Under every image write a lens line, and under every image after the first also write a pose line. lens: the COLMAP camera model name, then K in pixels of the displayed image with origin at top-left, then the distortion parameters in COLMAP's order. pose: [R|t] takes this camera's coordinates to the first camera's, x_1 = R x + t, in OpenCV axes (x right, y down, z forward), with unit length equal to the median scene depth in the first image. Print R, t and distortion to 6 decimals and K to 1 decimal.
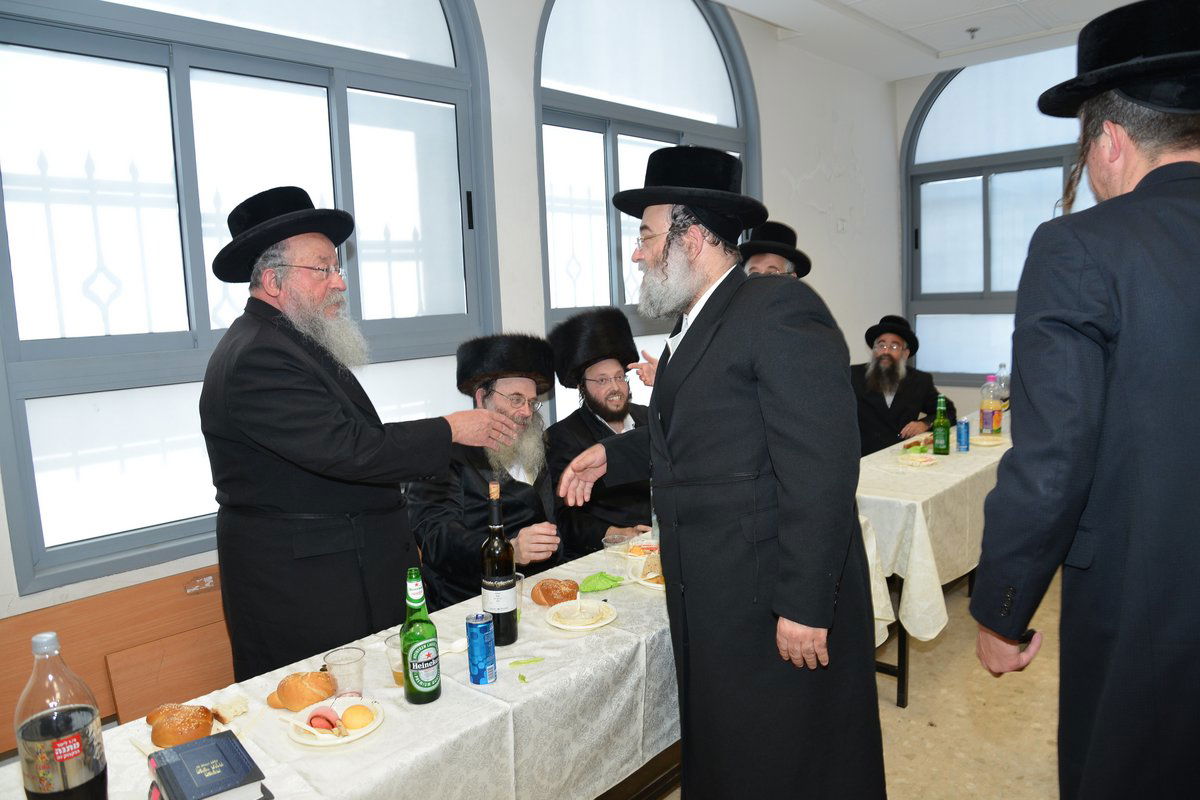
lens RADIAL K [[826.9, 0, 600.0], [0, 826.9, 400.0], [0, 0, 1]] dist [-0.085445, 0.030501]
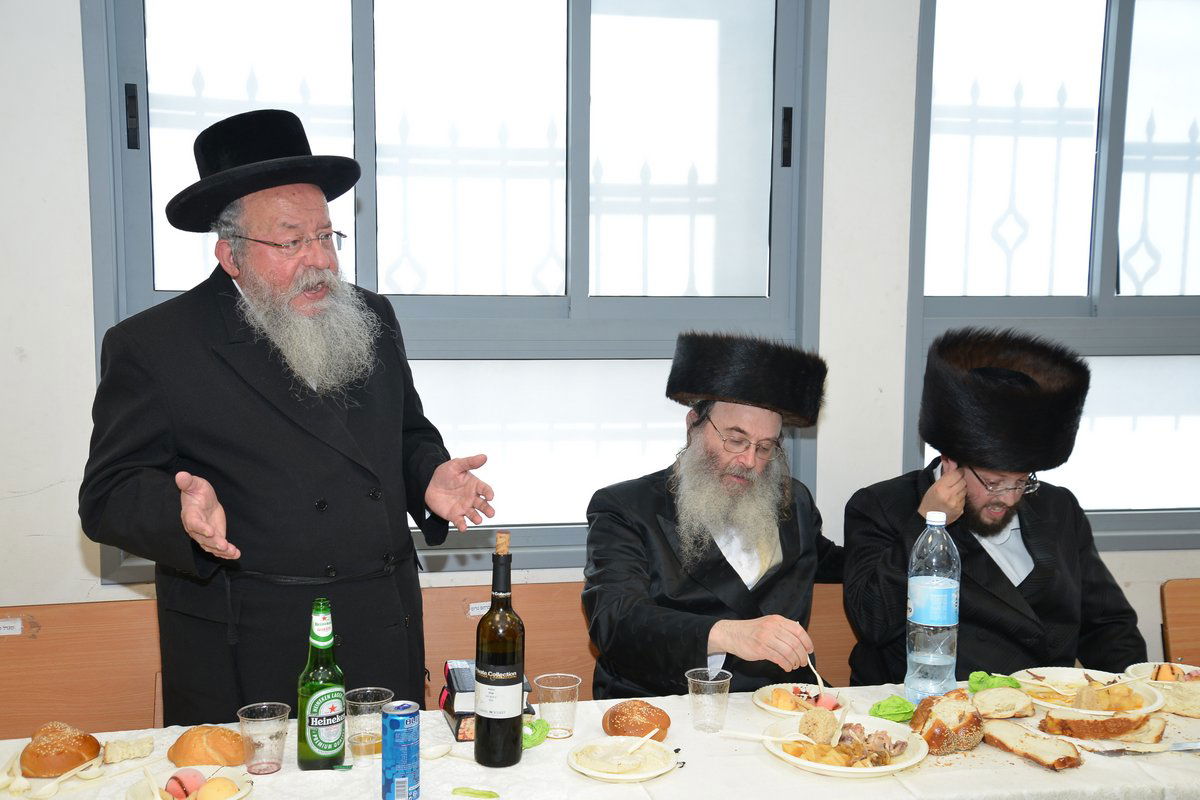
lens RADIAL K [[1356.7, 0, 600.0], [0, 1356.7, 400.0], [0, 0, 1]] dist [0.139064, -0.015799]
pose [[0.805858, 0.101975, -0.583261, 0.428570], [-0.115636, 0.993195, 0.013879, -0.026787], [0.580707, 0.056261, 0.812166, 0.061457]]
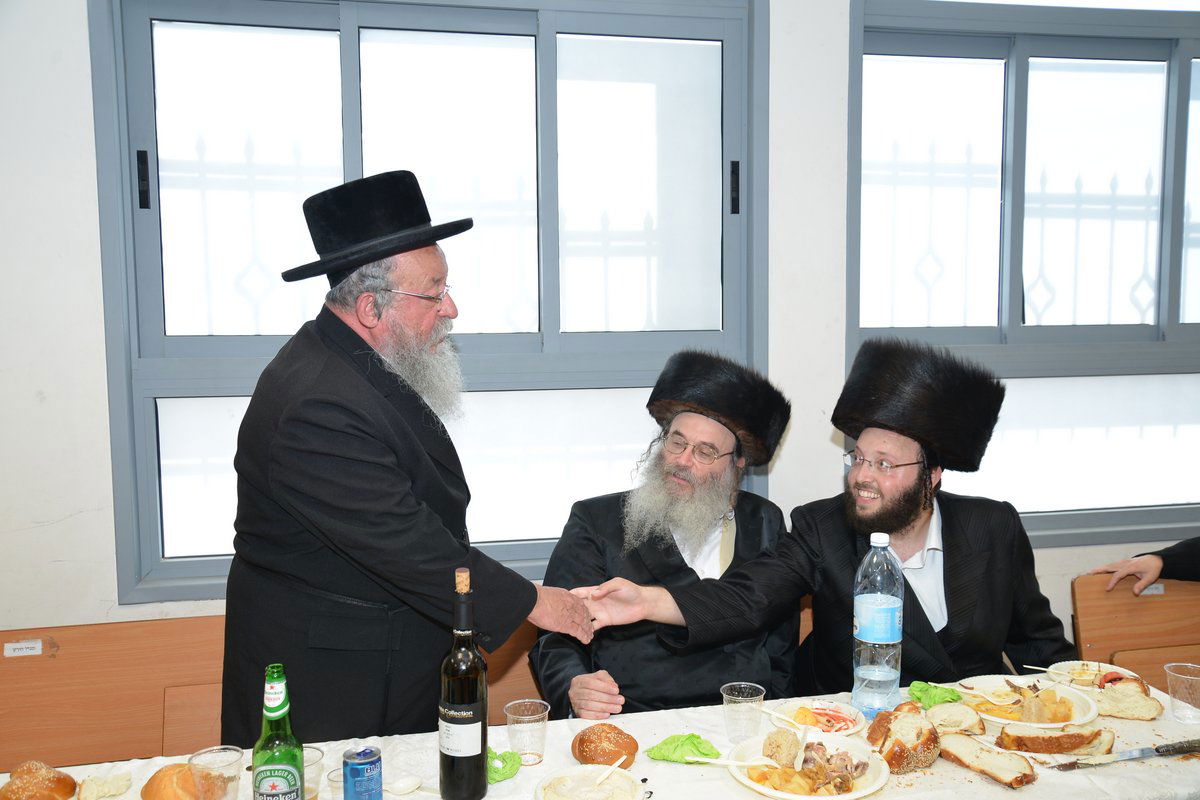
lens RADIAL K [[1036.0, 0, 600.0], [0, 1036.0, 400.0], [0, 0, 1]] dist [0.010767, 0.020200]
pose [[0.813936, 0.079716, -0.575460, 0.327388], [-0.096561, 0.995326, 0.001301, -0.039931], [0.572874, 0.054509, 0.817829, 0.229051]]
